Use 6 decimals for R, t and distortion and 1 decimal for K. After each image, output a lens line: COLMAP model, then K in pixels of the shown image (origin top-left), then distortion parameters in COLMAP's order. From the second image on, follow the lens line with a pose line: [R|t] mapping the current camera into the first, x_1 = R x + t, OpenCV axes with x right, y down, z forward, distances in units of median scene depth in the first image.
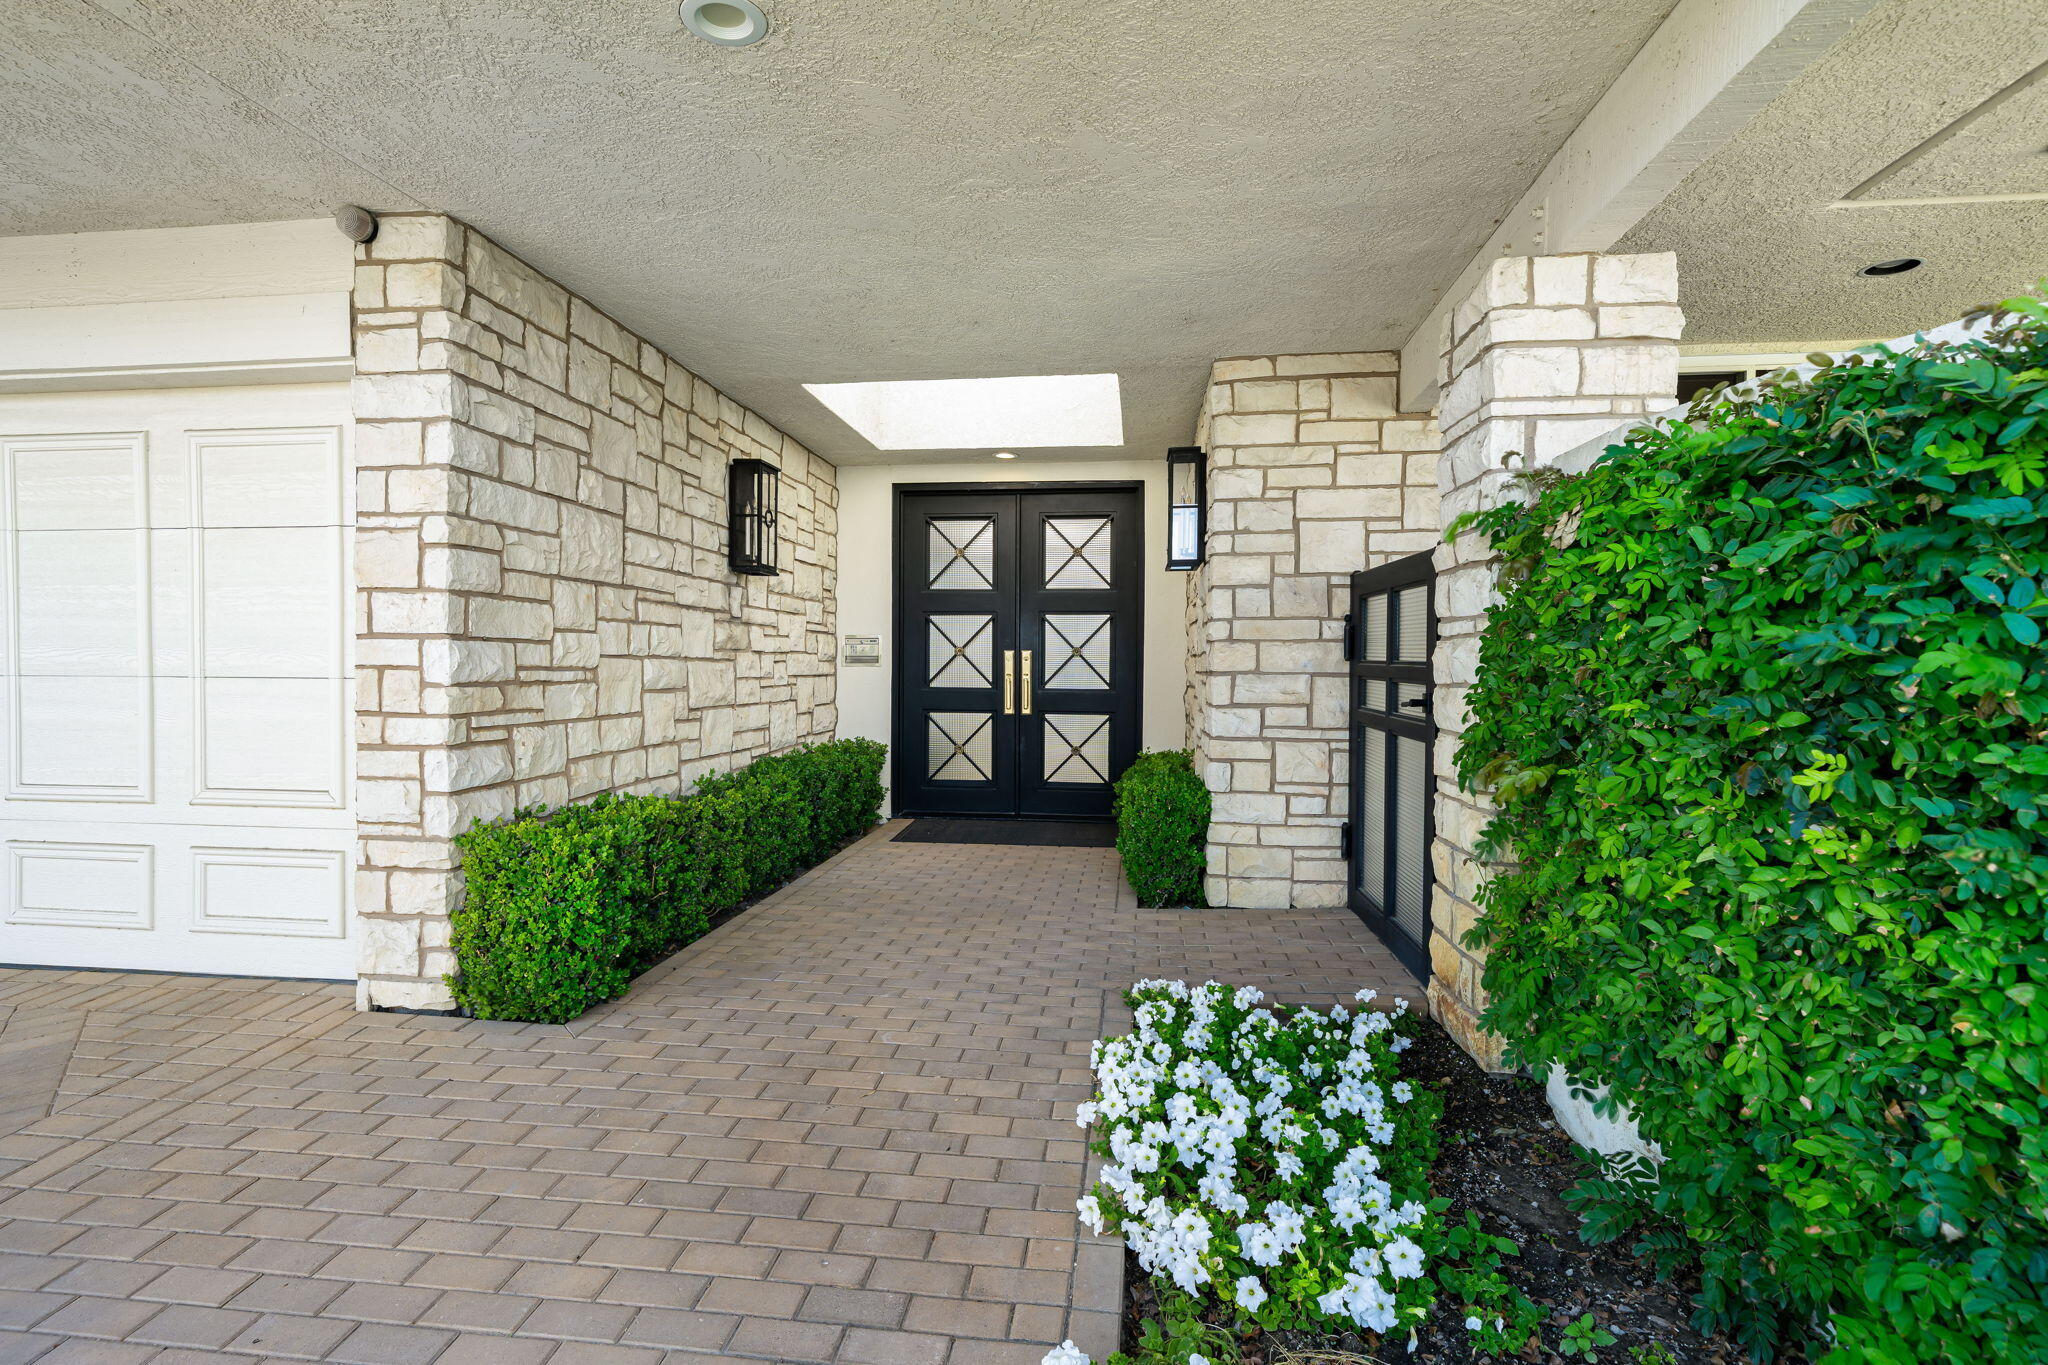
lens RADIAL K [[1025.2, 0, 1013.3], [0, 1025.2, 683.8], [0, 0, 1]] dist [0.001506, 0.000233]
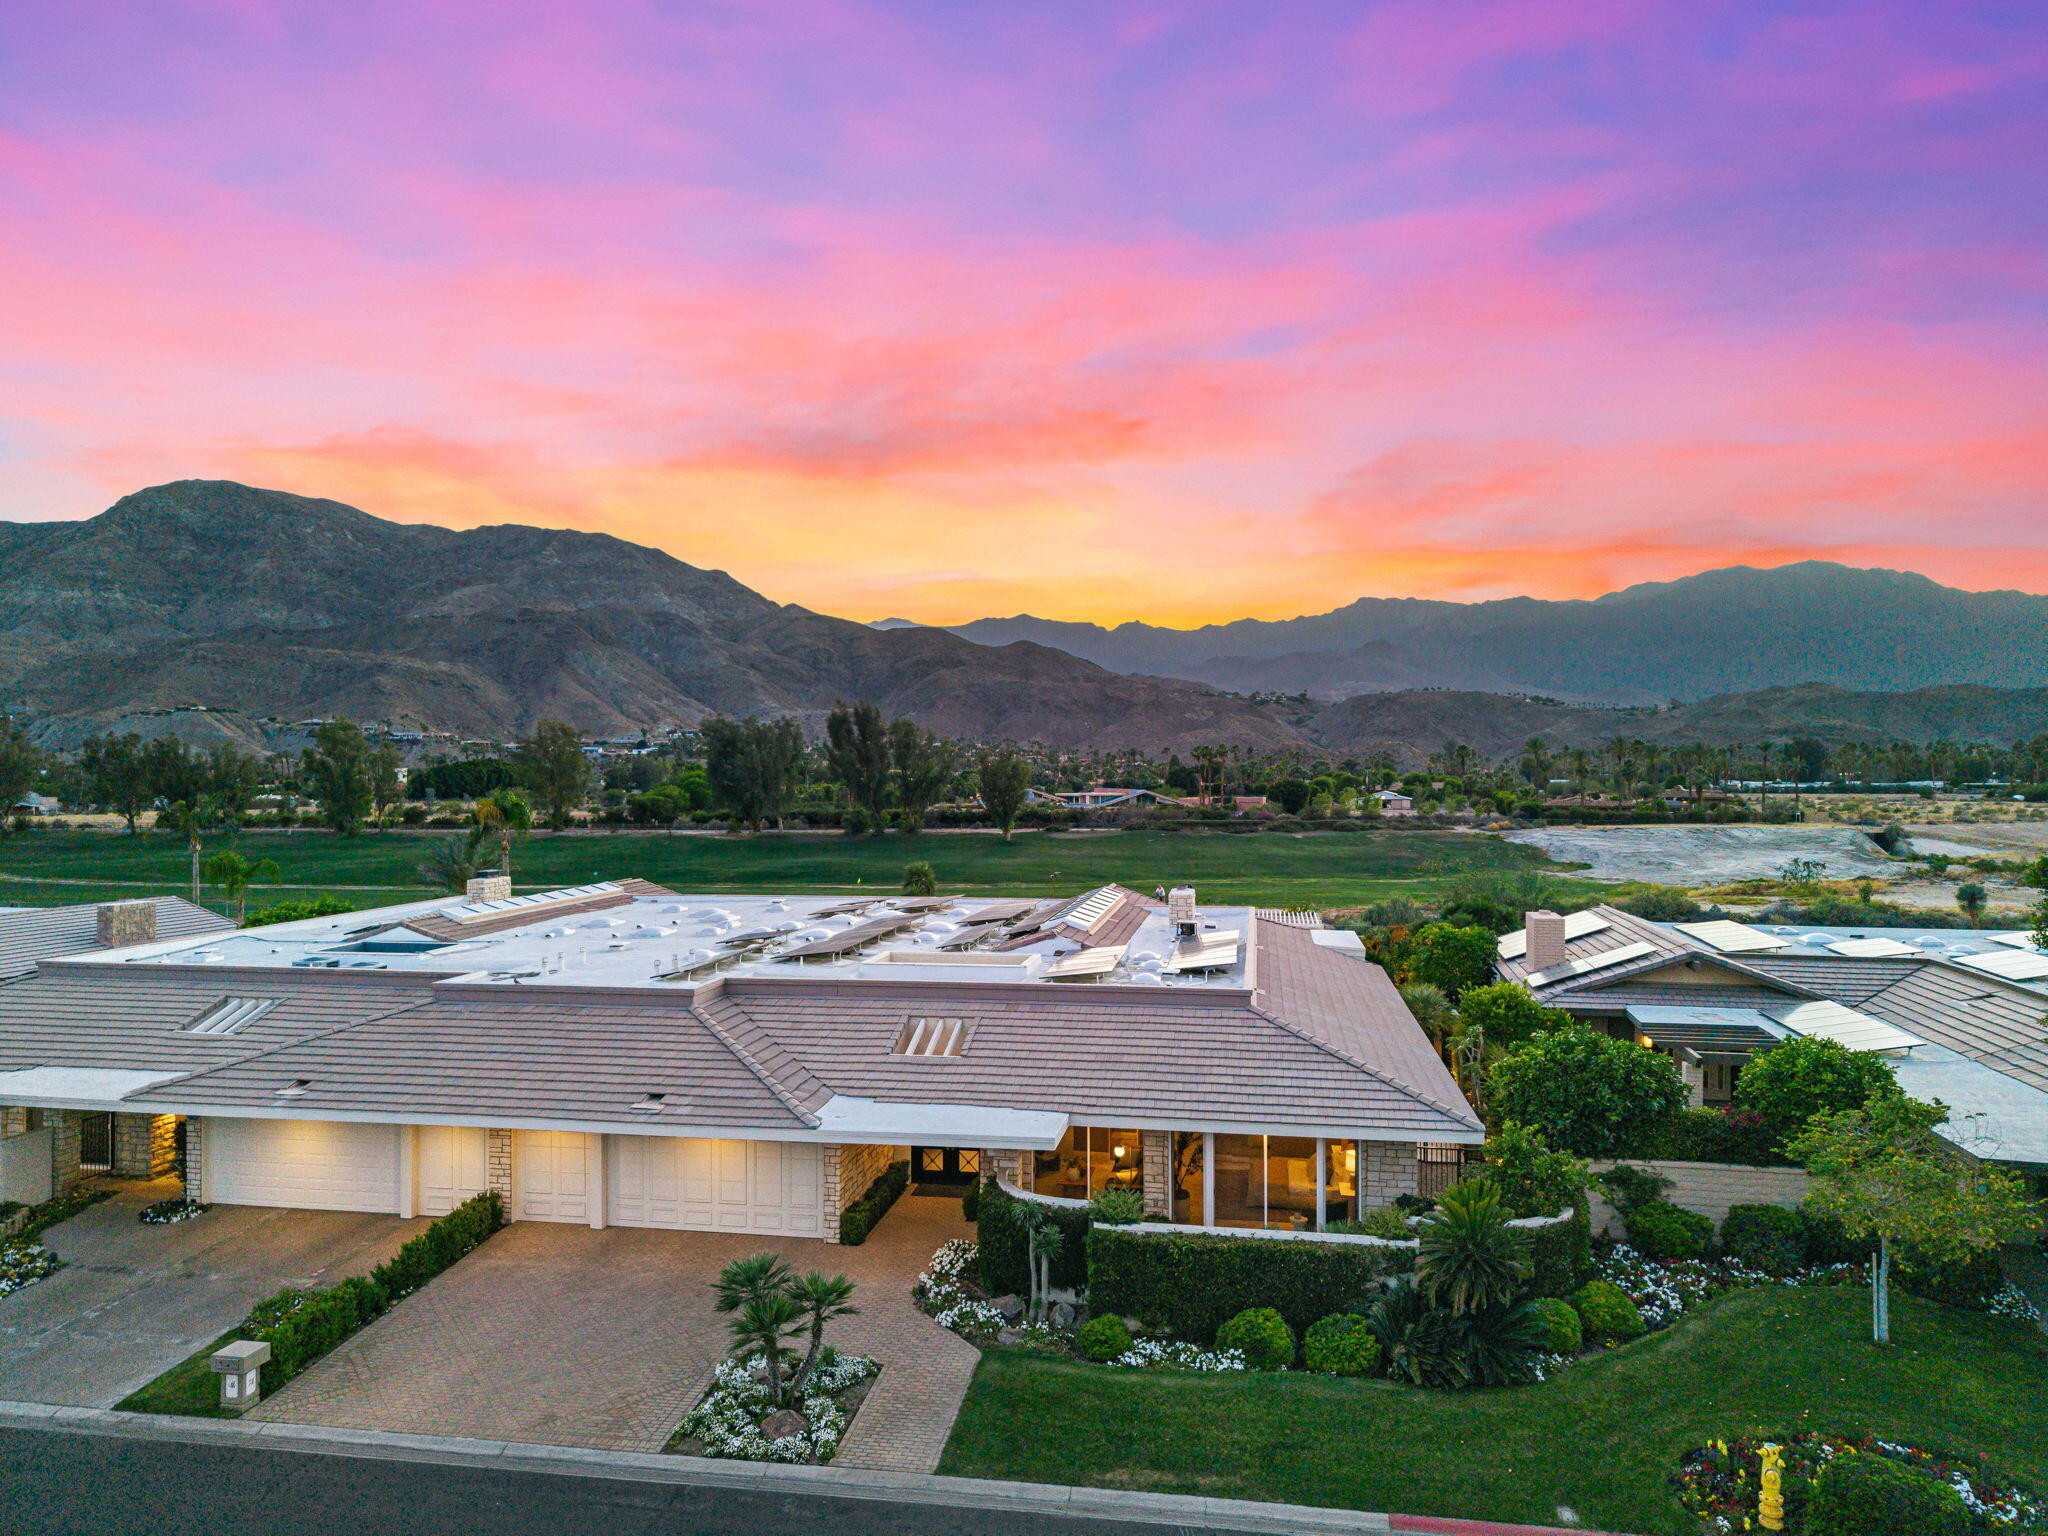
lens RADIAL K [[1393.6, 0, 1033.2], [0, 1393.6, 765.4], [0, 0, 1]] dist [0.006789, -0.002548]
pose [[0.999091, -0.013252, -0.040505, 0.712995], [0.012550, 0.999768, -0.017526, -1.709670], [0.040728, 0.017001, 0.999026, -5.271668]]
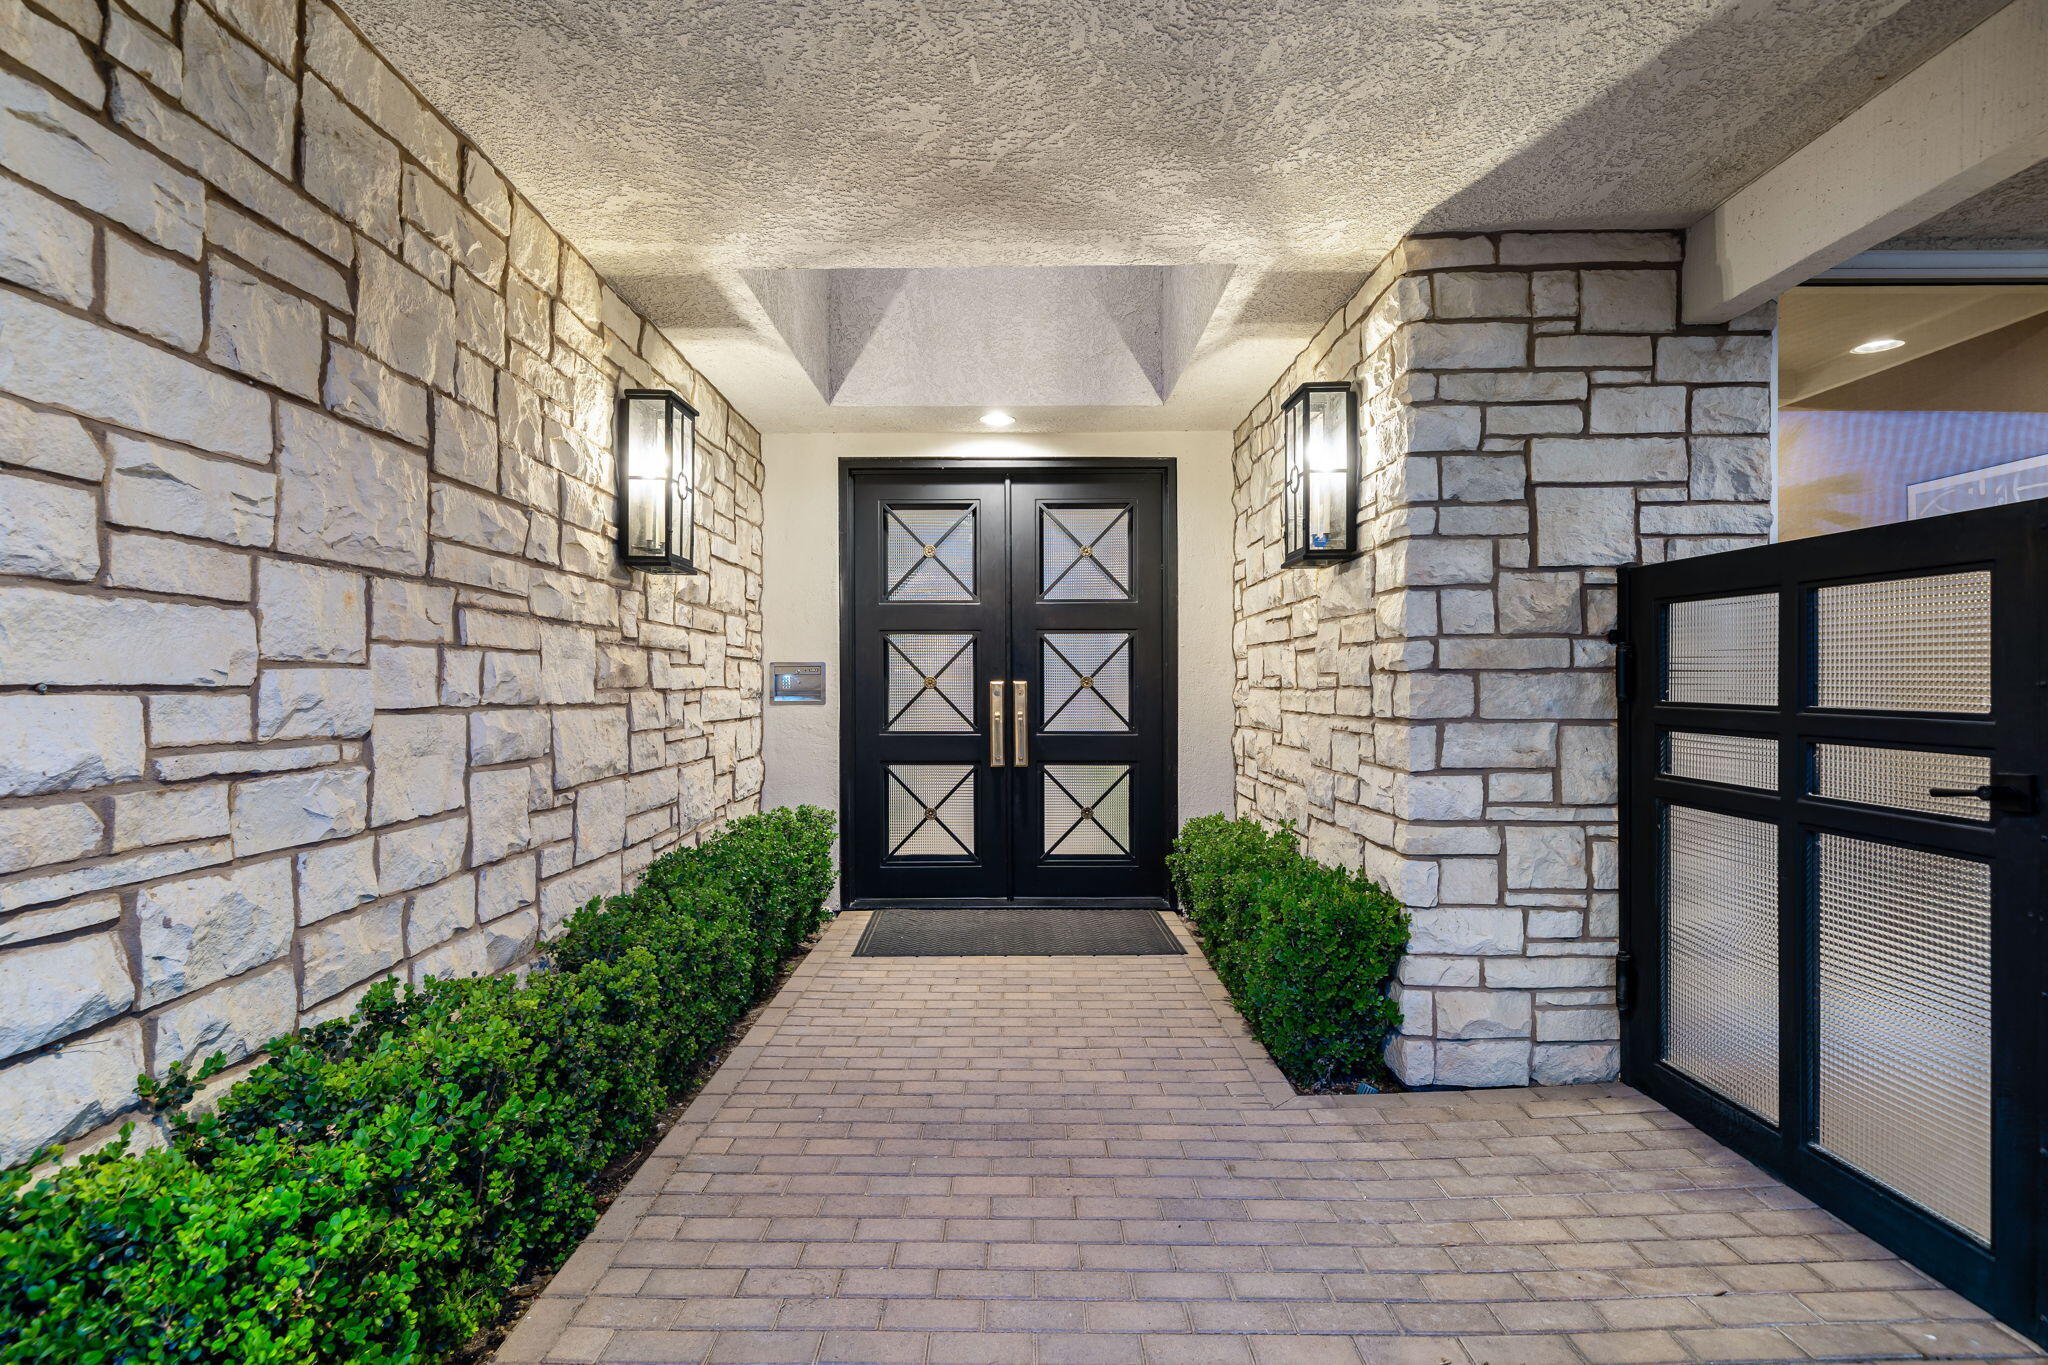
lens RADIAL K [[1012.7, 0, 1012.1], [0, 1012.7, 684.8], [0, 0, 1]] dist [-0.002084, -0.000114]
pose [[0.992516, -0.008969, 0.121787, -0.129931], [0.011378, 0.999753, -0.019100, -0.024166], [-0.121585, 0.020343, 0.992372, 0.402368]]
